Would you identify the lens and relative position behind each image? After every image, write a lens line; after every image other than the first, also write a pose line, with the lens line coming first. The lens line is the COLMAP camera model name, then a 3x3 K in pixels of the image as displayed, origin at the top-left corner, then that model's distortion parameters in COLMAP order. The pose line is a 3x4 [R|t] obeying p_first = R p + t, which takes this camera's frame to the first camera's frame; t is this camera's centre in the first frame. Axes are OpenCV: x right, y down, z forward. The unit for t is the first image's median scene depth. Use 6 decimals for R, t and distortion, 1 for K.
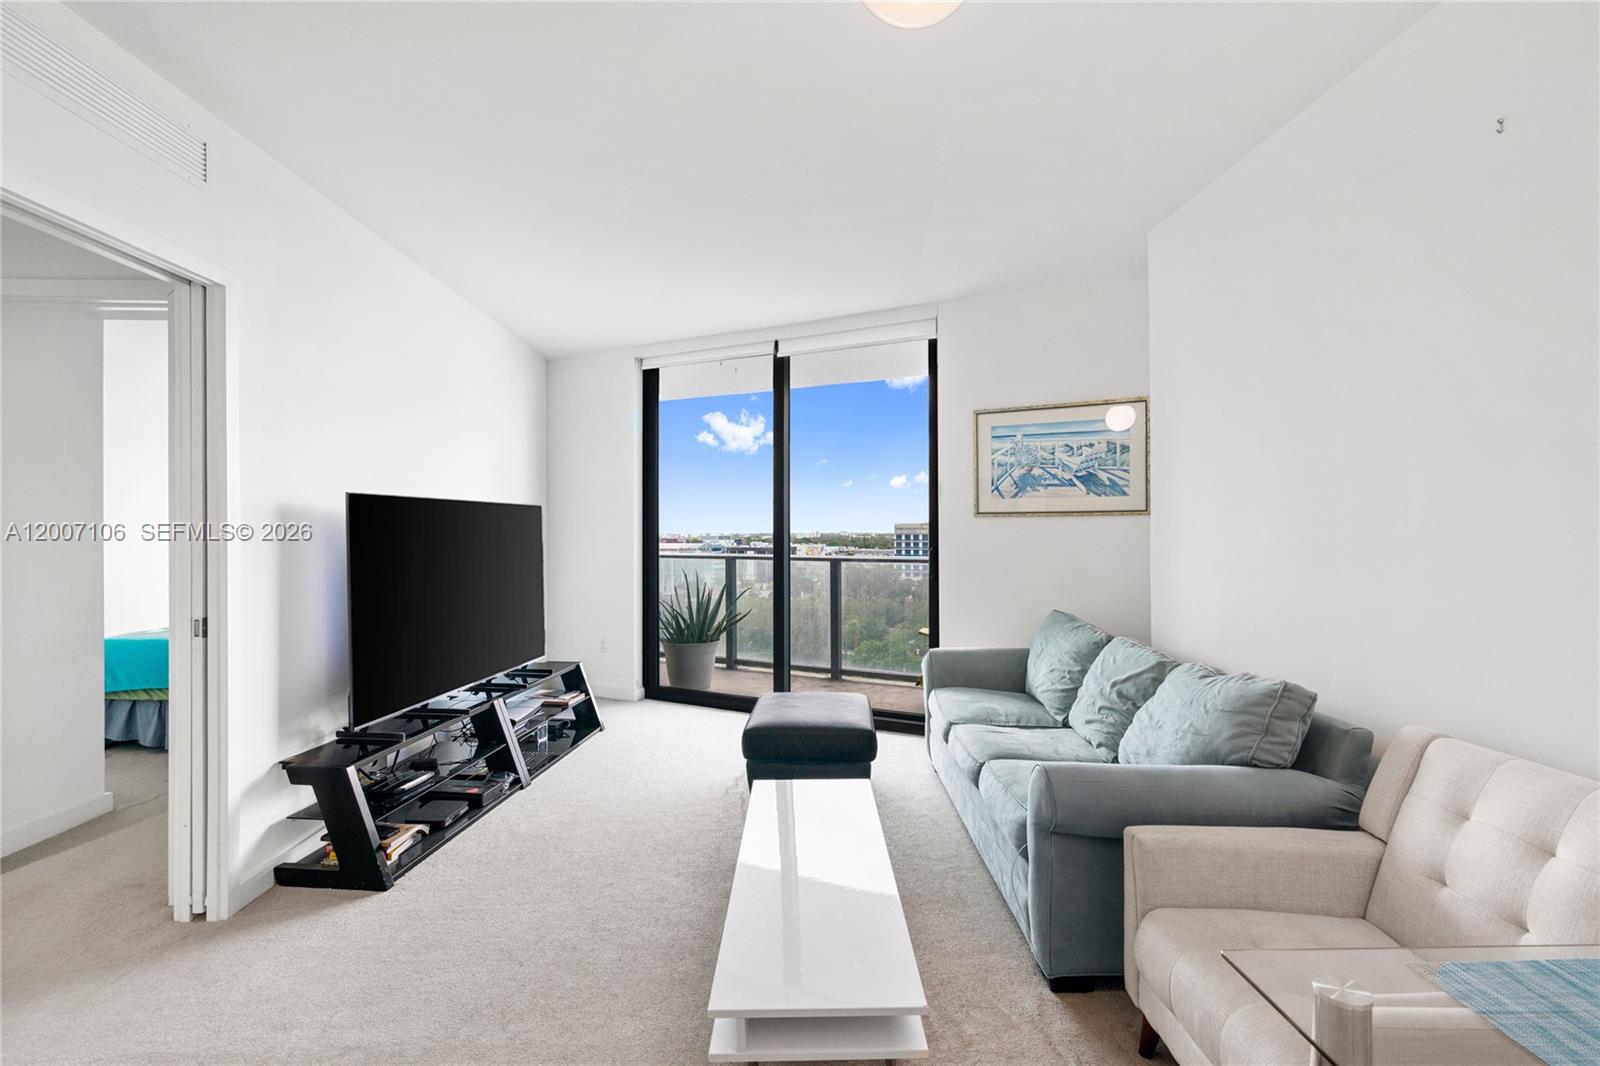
lens RADIAL K [[731.5, 0, 801.1], [0, 731.5, 517.8], [0, 0, 1]] dist [-0.007508, 0.003987]
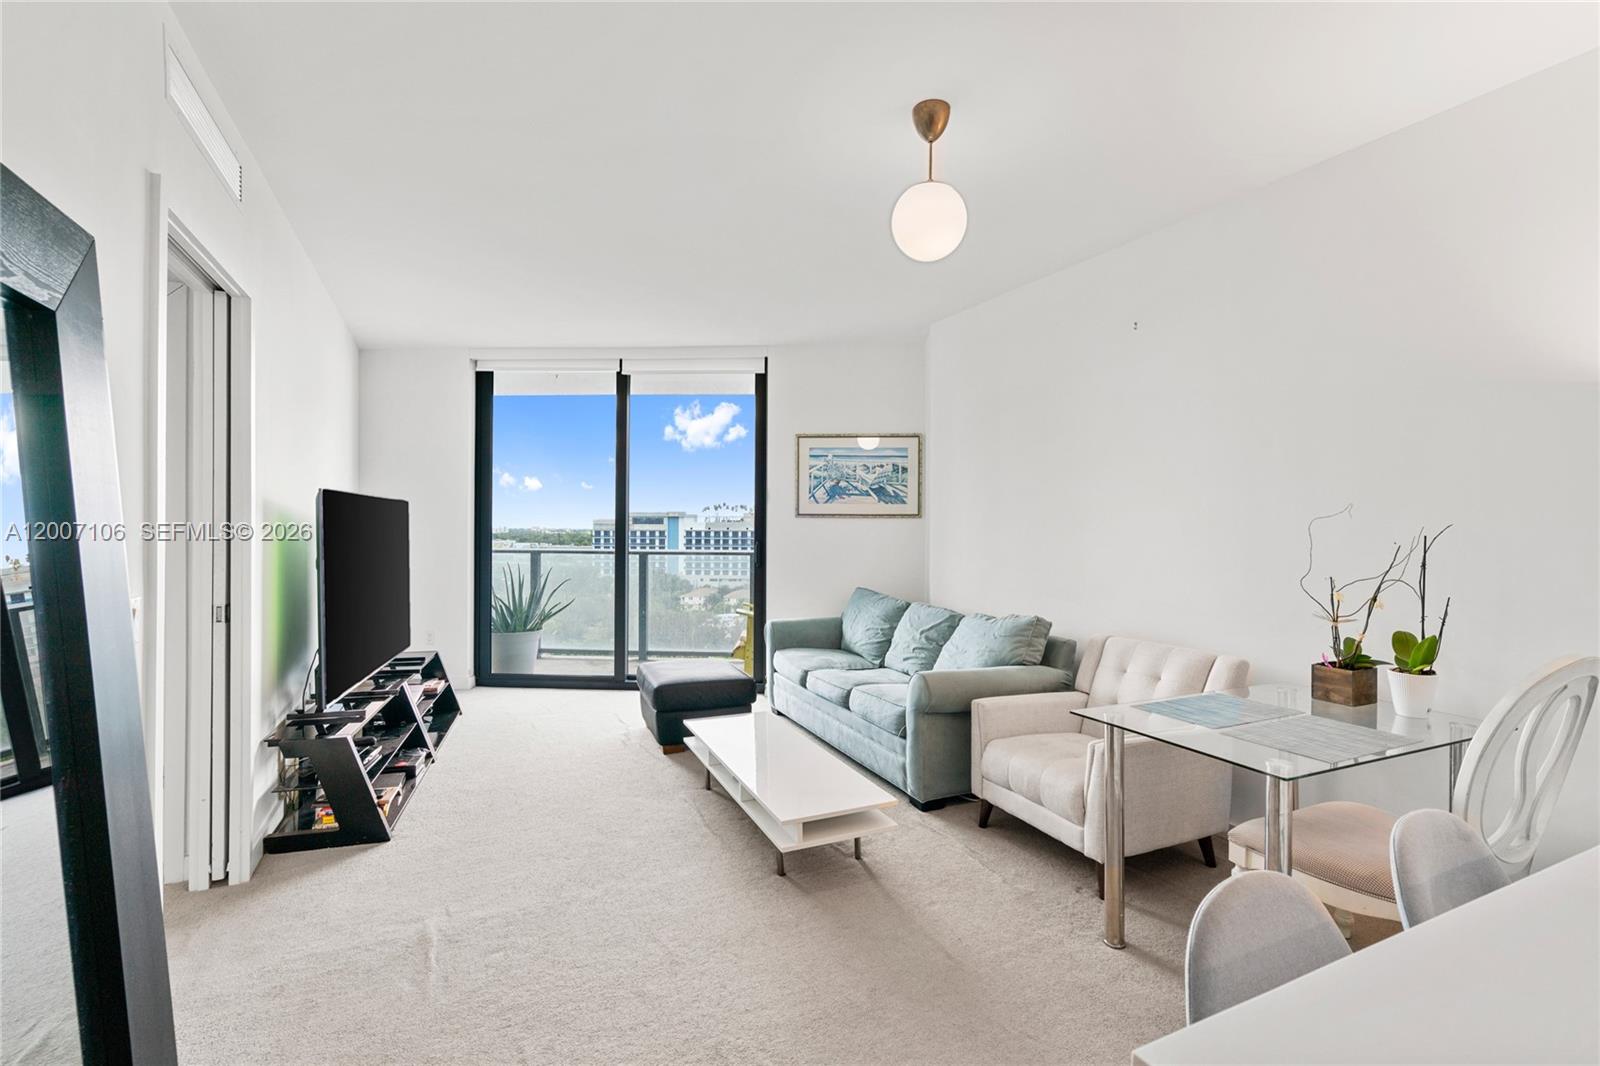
lens RADIAL K [[731.5, 0, 794.7], [0, 731.5, 526.3], [0, 0, 1]] dist [-0.007508, 0.003987]
pose [[0.918143, 0.007922, 0.396169, -0.297761], [-0.014448, 0.999805, 0.013493, -0.003100], [-0.395985, -0.018113, 0.918078, -0.195763]]
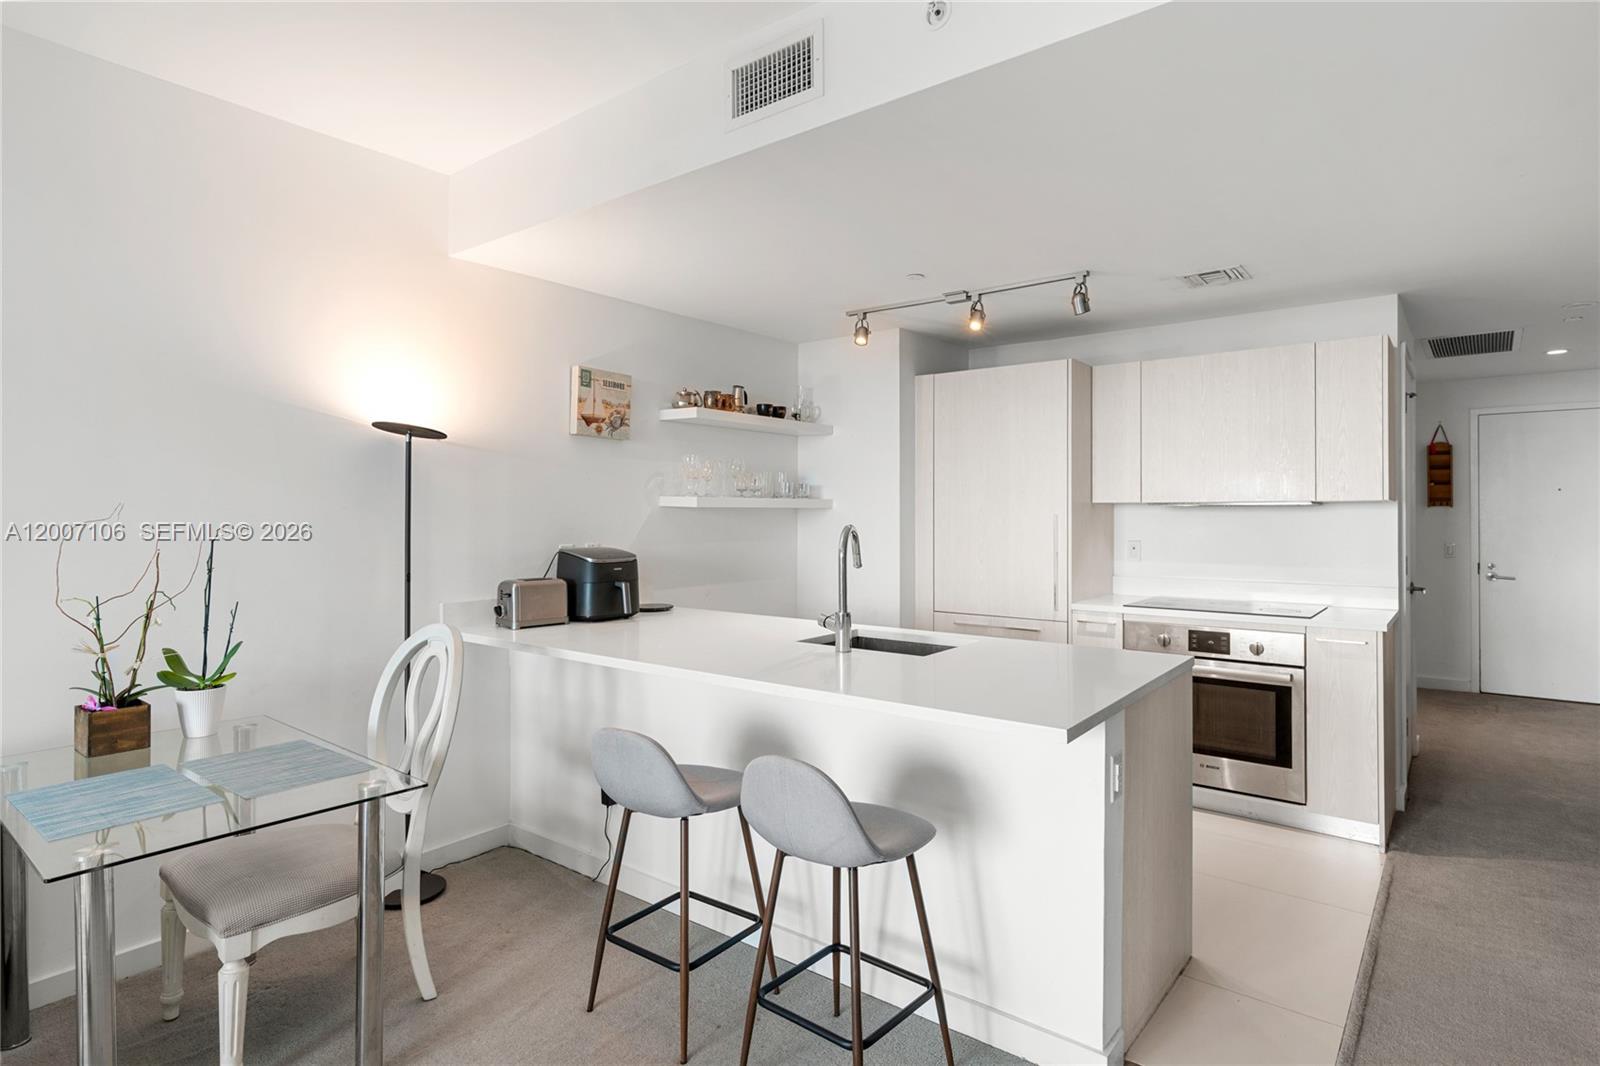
lens RADIAL K [[810.2, 0, 824.0], [0, 810.2, 512.5], [0, 0, 1]] dist [0.016080, 0.000674]
pose [[-0.758737, 0.004109, 0.651384, -0.361081], [-0.009268, 0.999811, -0.017102, -0.009913], [-0.651331, -0.019012, -0.758555, 0.309485]]
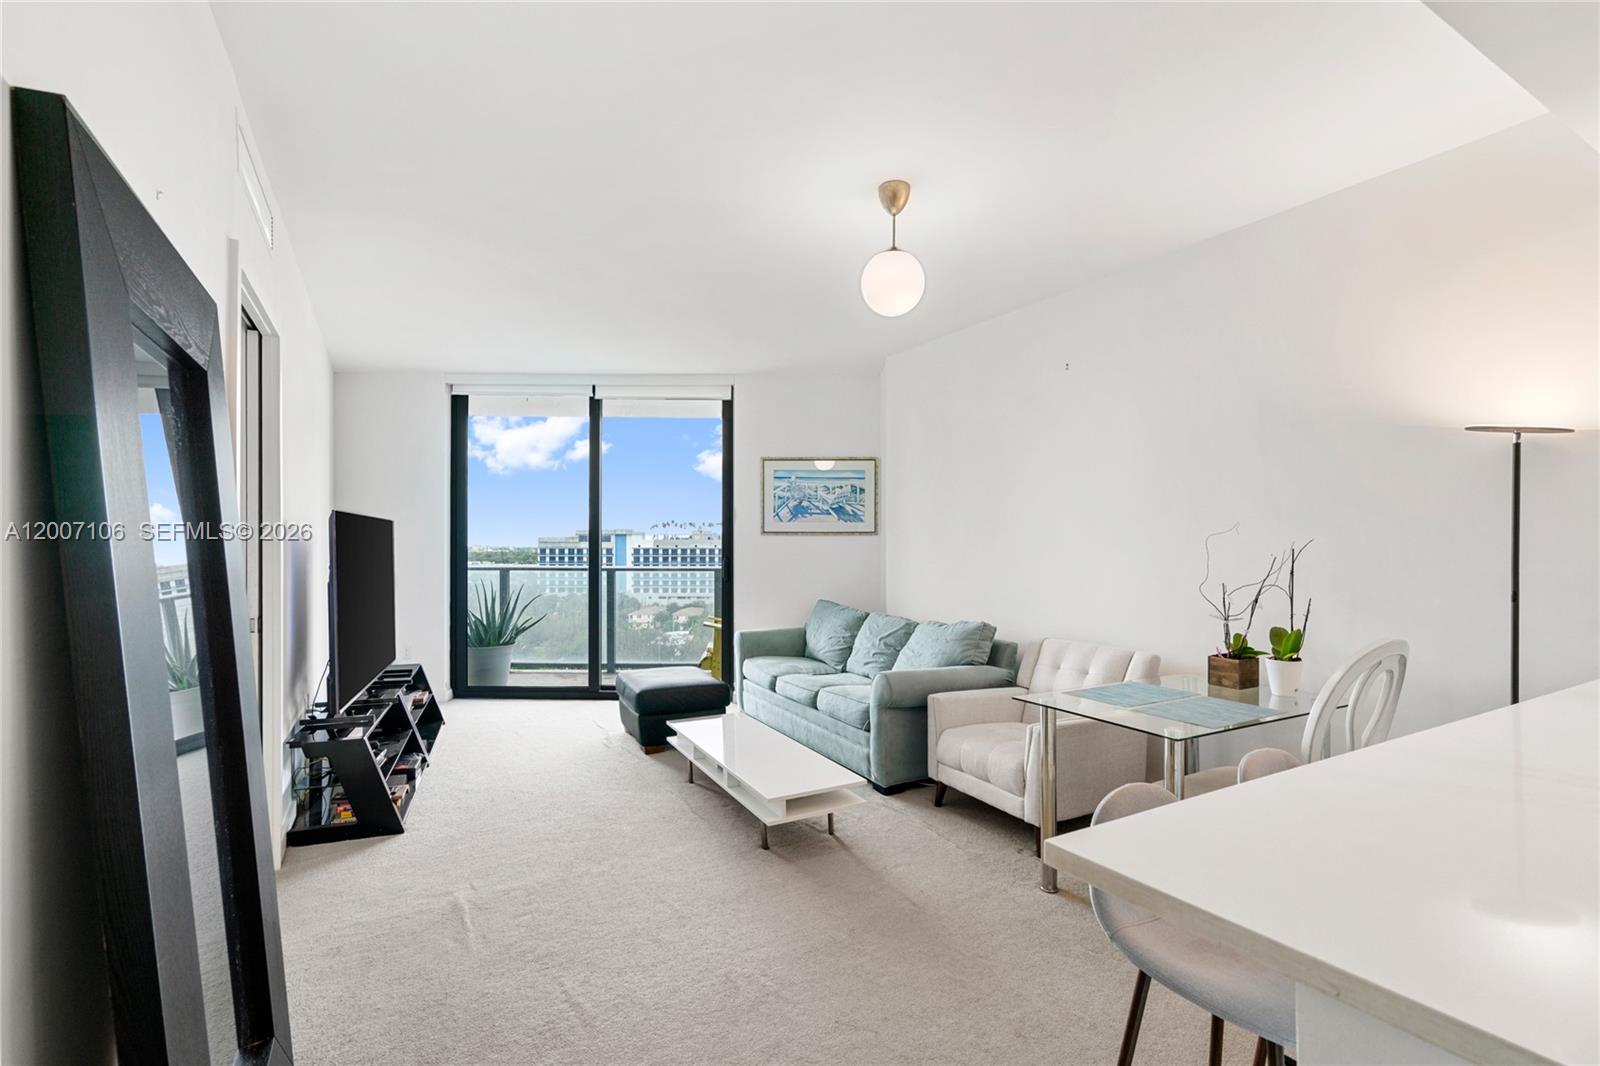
lens RADIAL K [[731.5, 0, 793.3], [0, 731.5, 542.5], [0, 0, 1]] dist [-0.007508, 0.003987]
pose [[0.888608, 0.004942, 0.458641, -0.370334], [-0.011429, 0.999870, 0.011371, -0.003484], [-0.458525, -0.015346, 0.888549, -0.272551]]
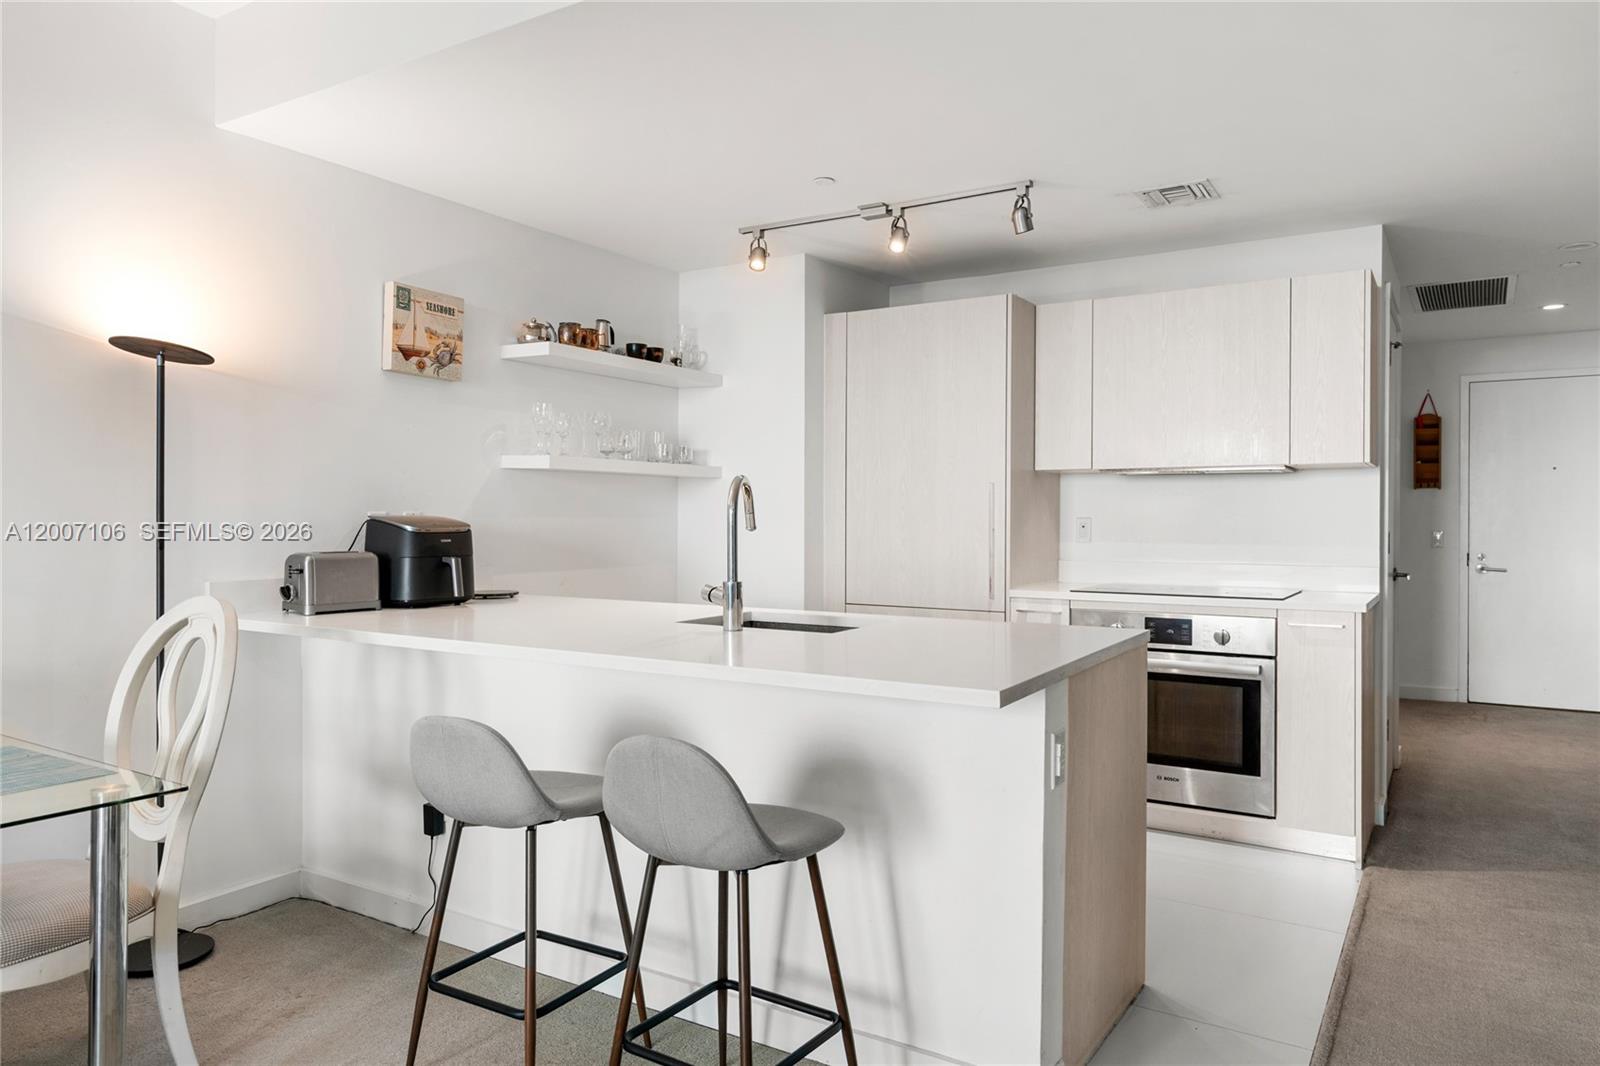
lens RADIAL K [[1001.8, 0, 809.3], [0, 1001.8, 522.5], [0, 0, 1]] dist [0.022706, -0.000489]
pose [[-0.817595, -0.004664, 0.575775, -0.363559], [-0.011114, 0.999909, -0.007682, 0.026179], [-0.575687, -0.012680, -0.817572, 0.308236]]
